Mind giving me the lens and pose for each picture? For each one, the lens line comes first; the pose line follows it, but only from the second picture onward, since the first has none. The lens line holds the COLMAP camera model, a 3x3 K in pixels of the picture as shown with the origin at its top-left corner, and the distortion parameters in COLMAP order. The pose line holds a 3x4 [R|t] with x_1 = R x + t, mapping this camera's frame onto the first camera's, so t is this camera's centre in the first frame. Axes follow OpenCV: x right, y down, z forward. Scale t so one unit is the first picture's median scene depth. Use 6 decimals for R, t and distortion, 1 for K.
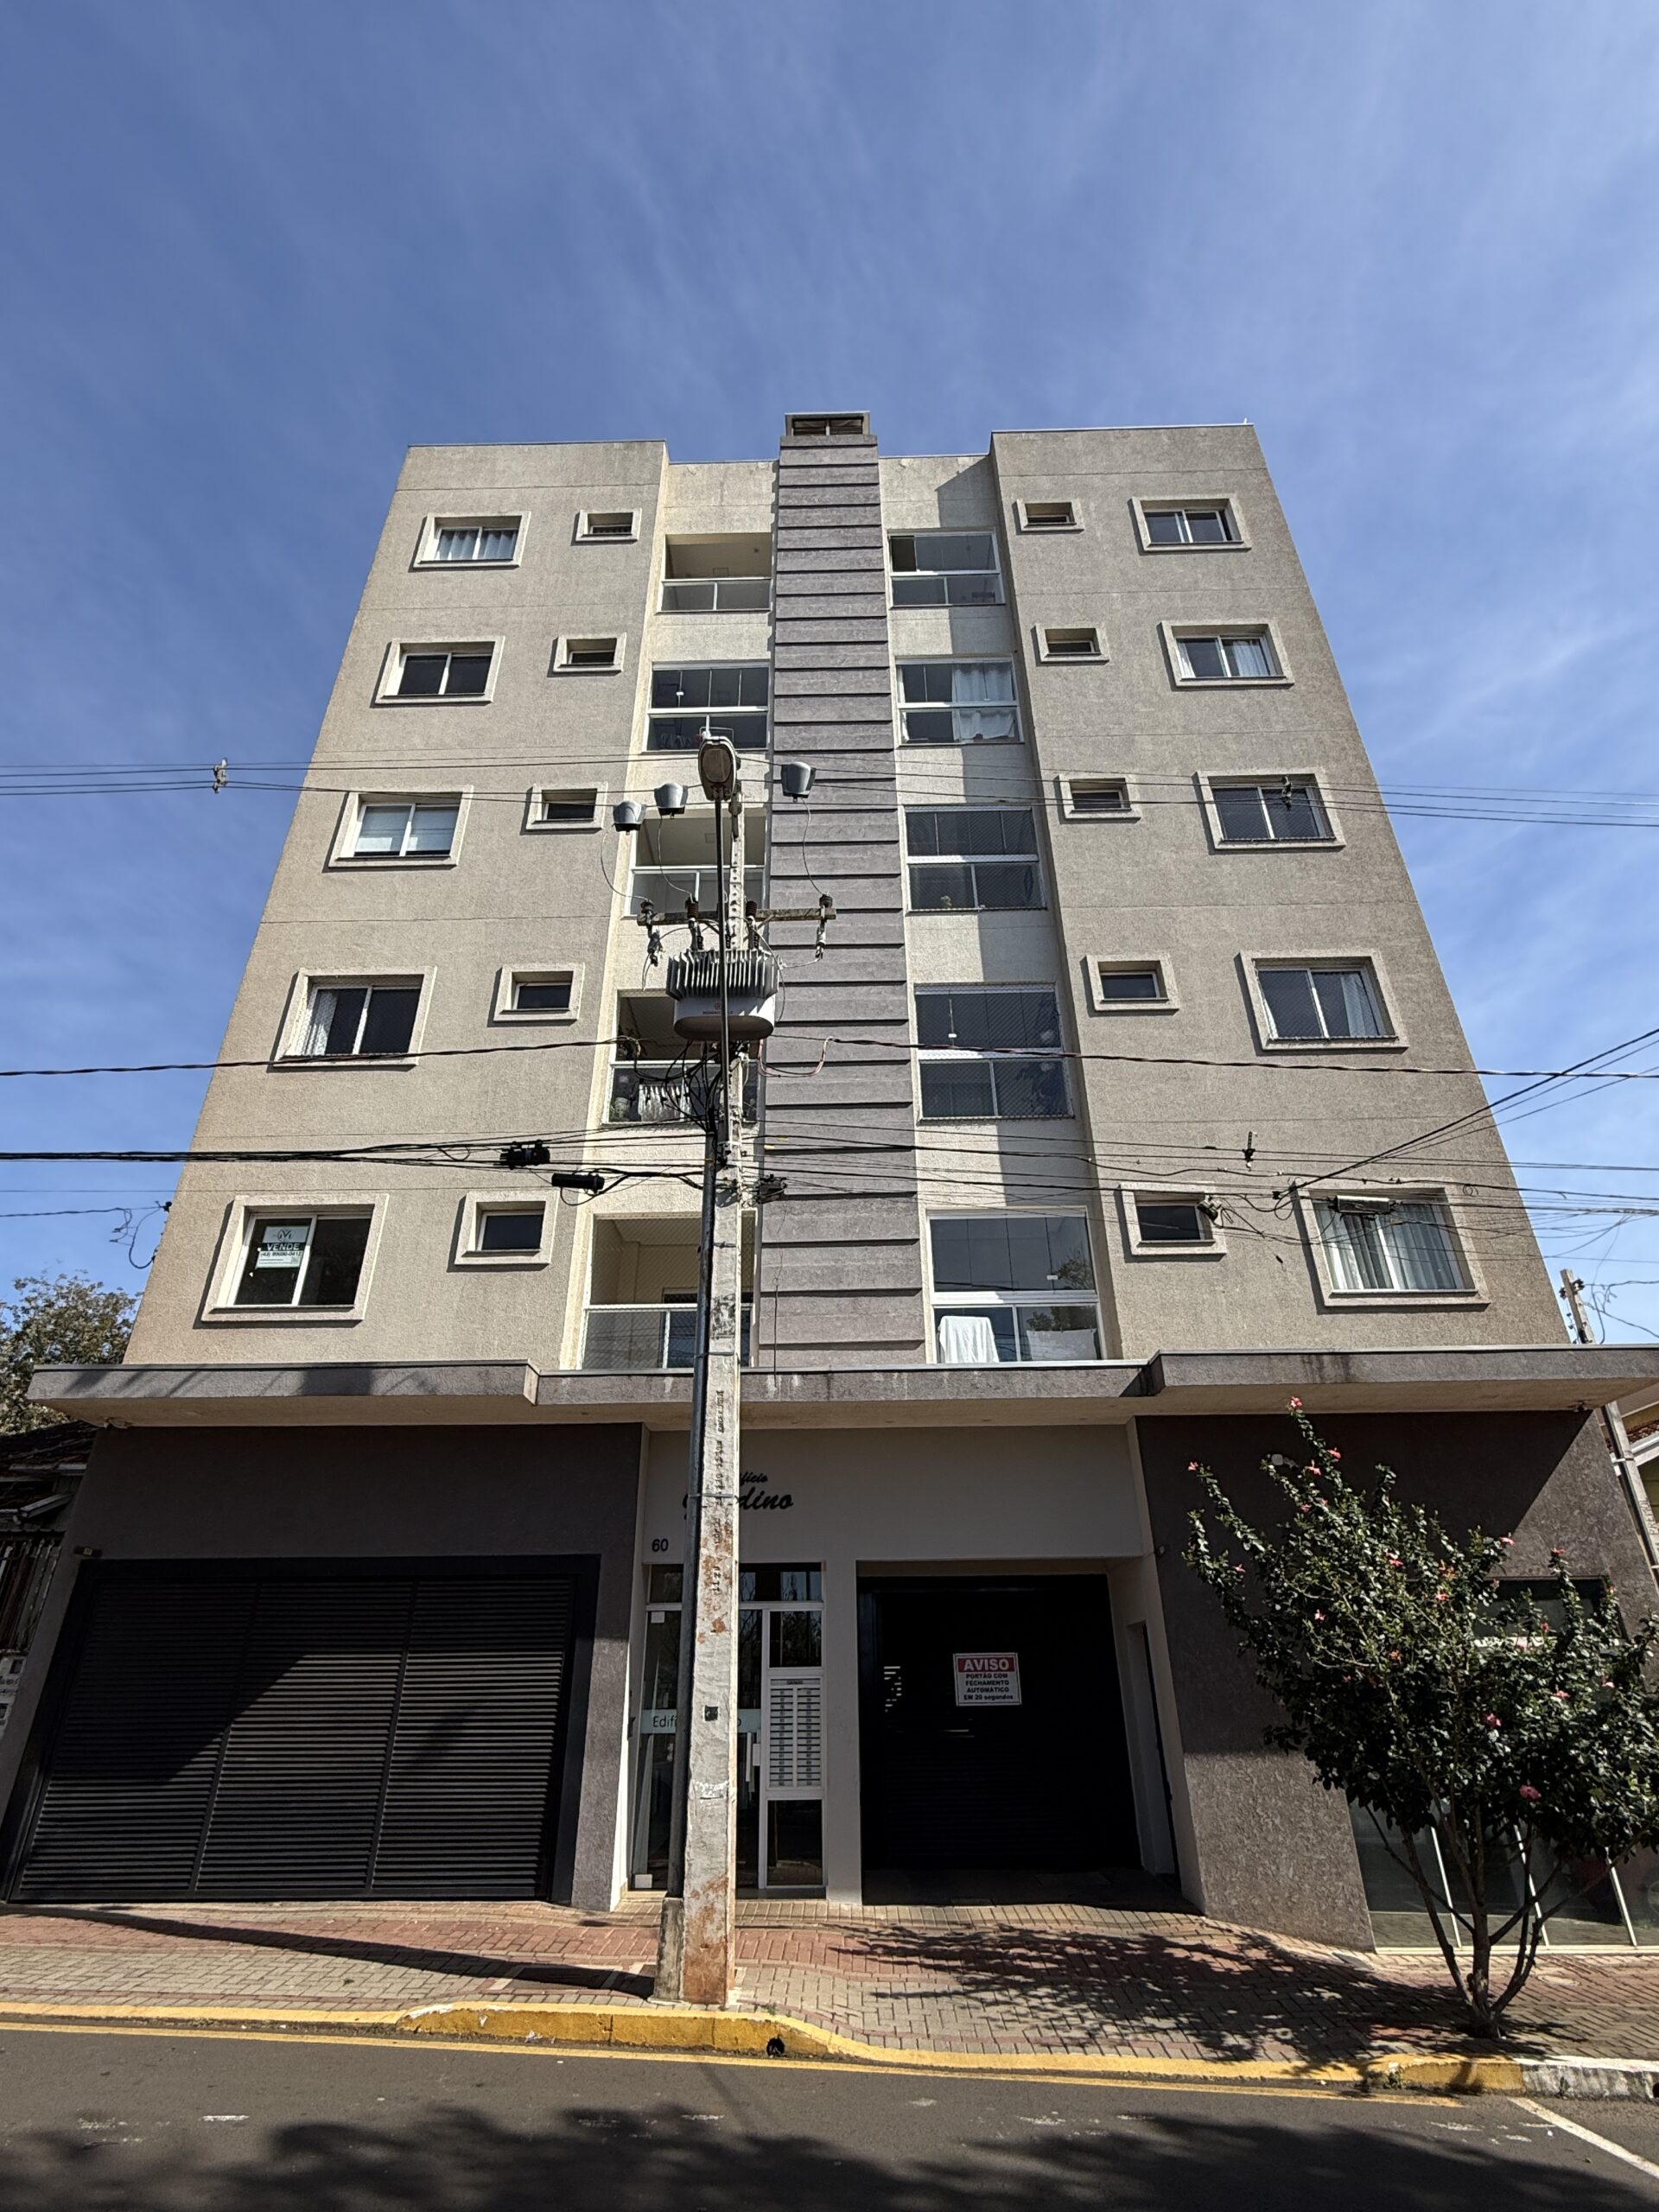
lens RADIAL K [[1082.9, 0, 830.2], [0, 1082.9, 1109.3], [0, 0, 1]] dist [-0.000856, 0.000109]
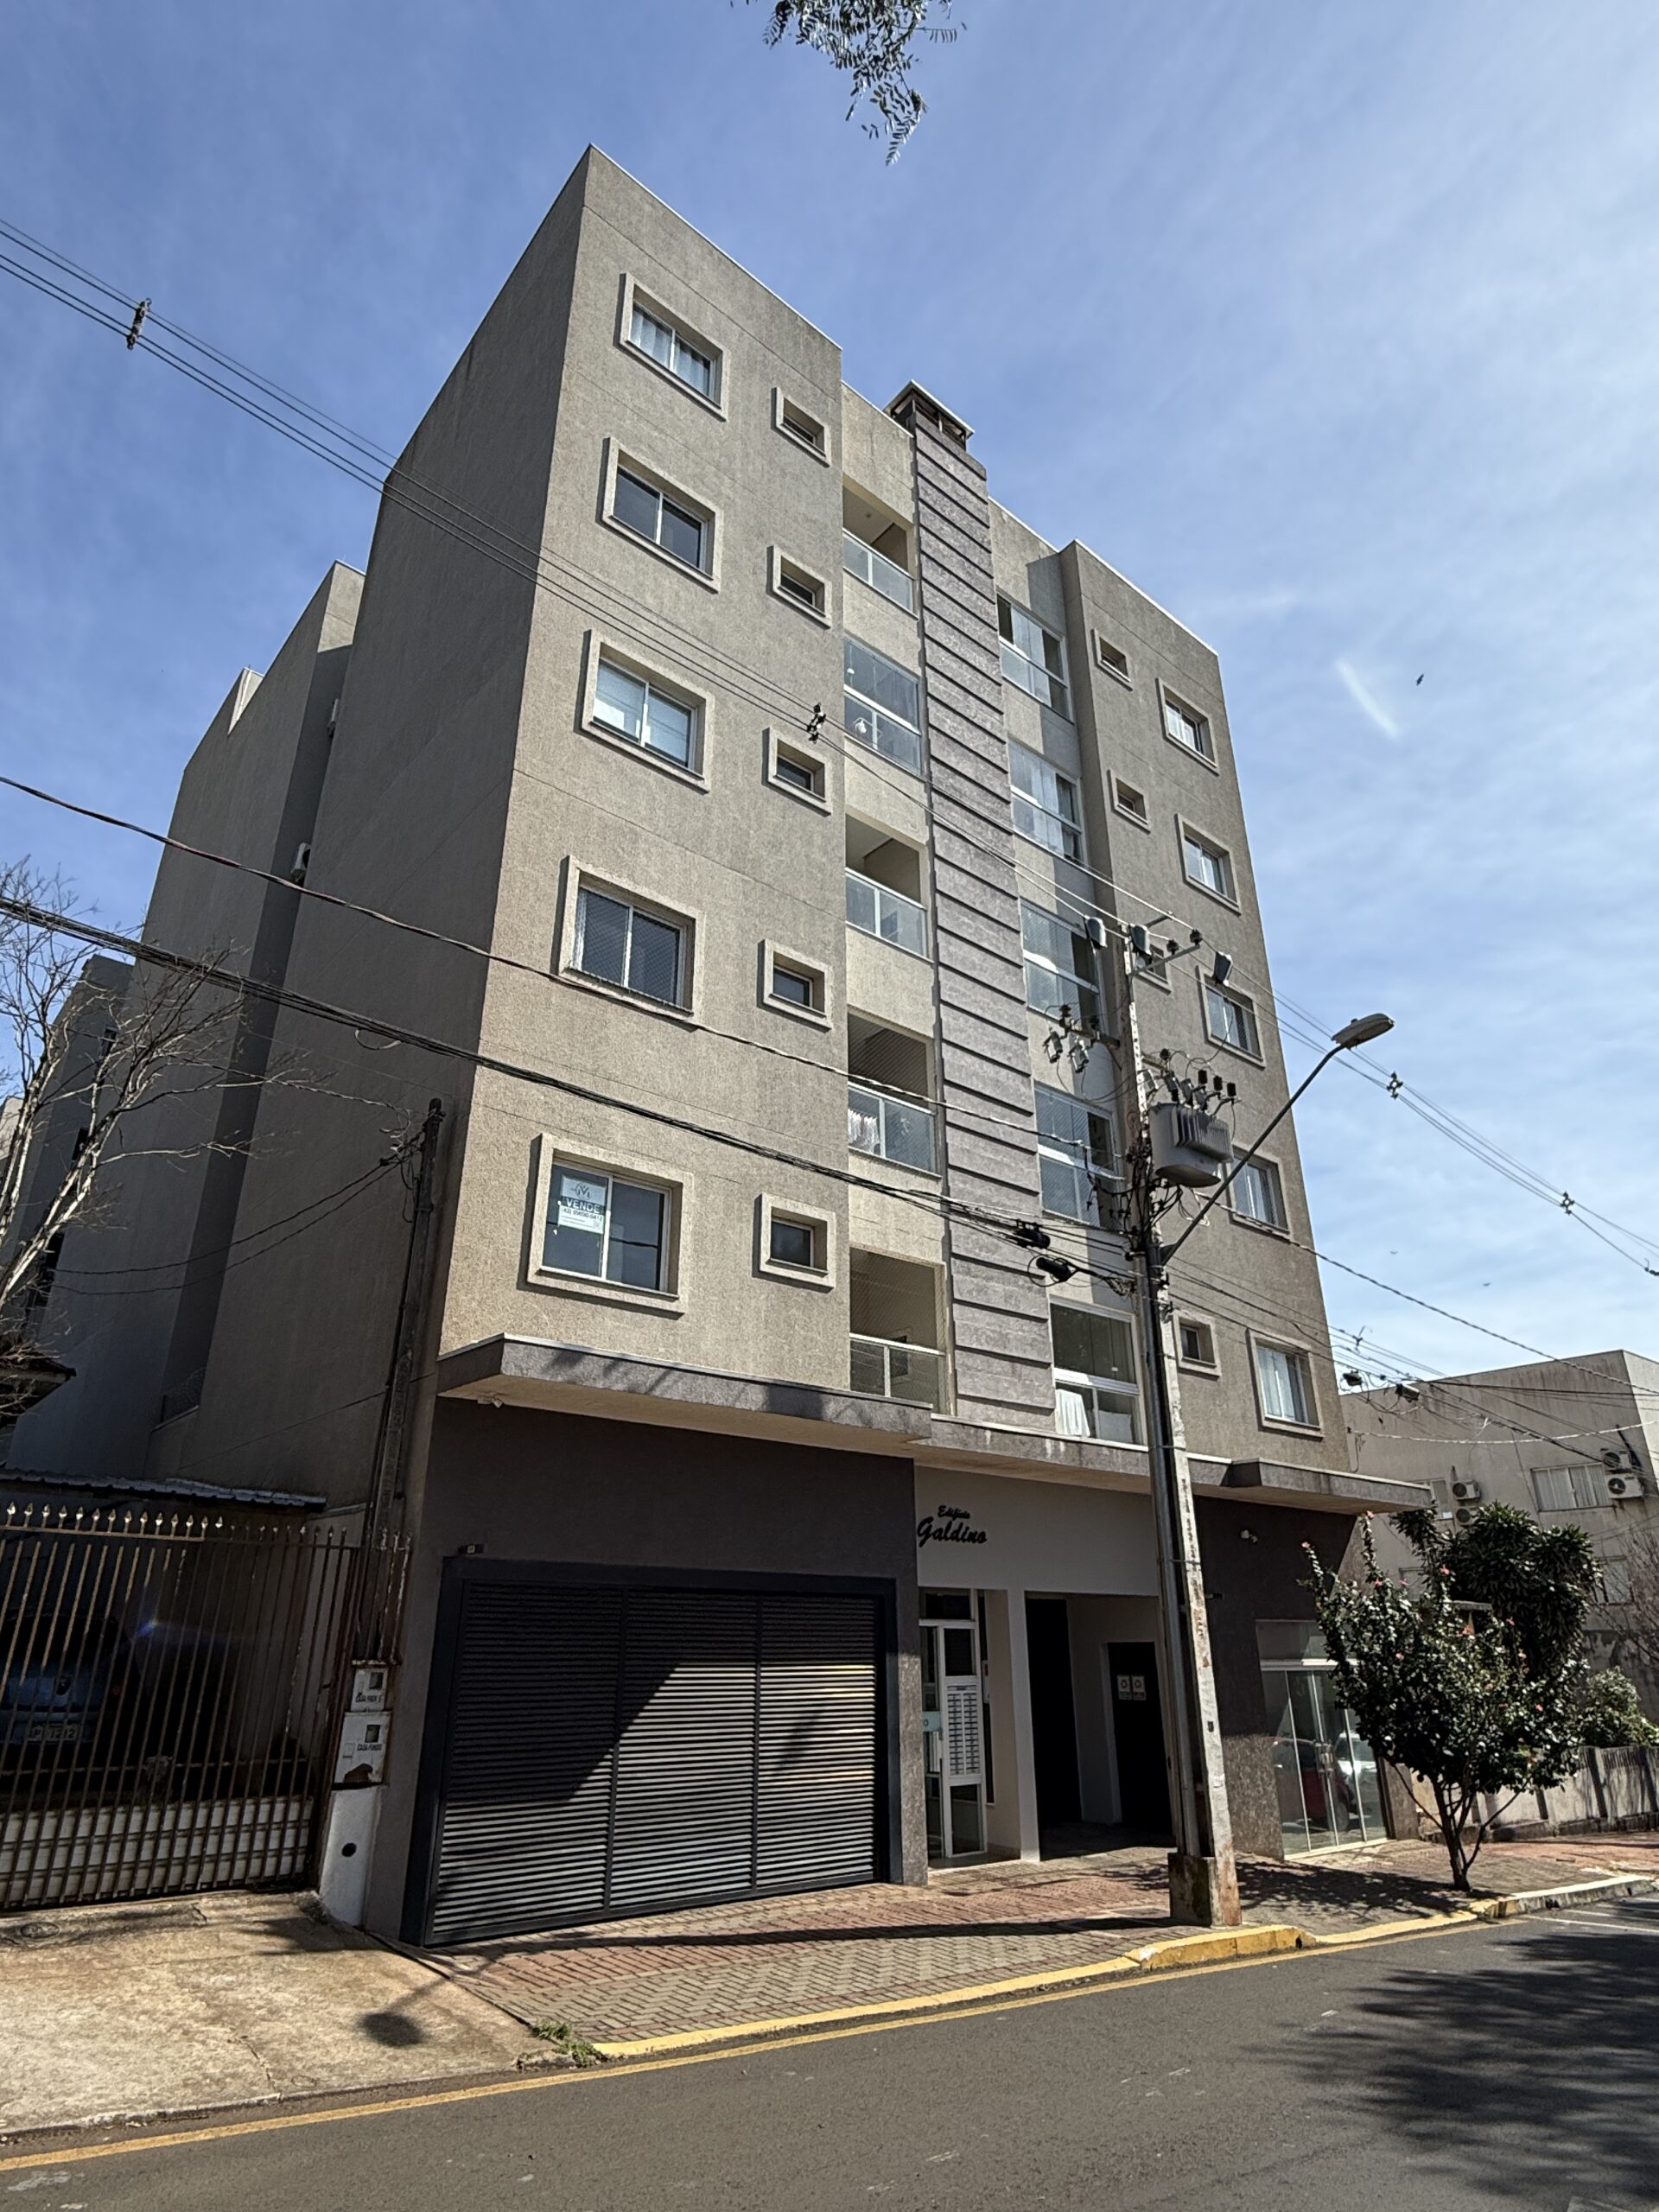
lens RADIAL K [[1242.6, 0, 831.8], [0, 1242.6, 1107.1], [0, 0, 1]] dist [0.002165, 0.000834]
pose [[0.751562, 0.273507, 0.600290, -1.012674], [-0.324719, 0.945500, -0.024245, 0.012077], [-0.574205, -0.176704, 0.799415, 0.106541]]
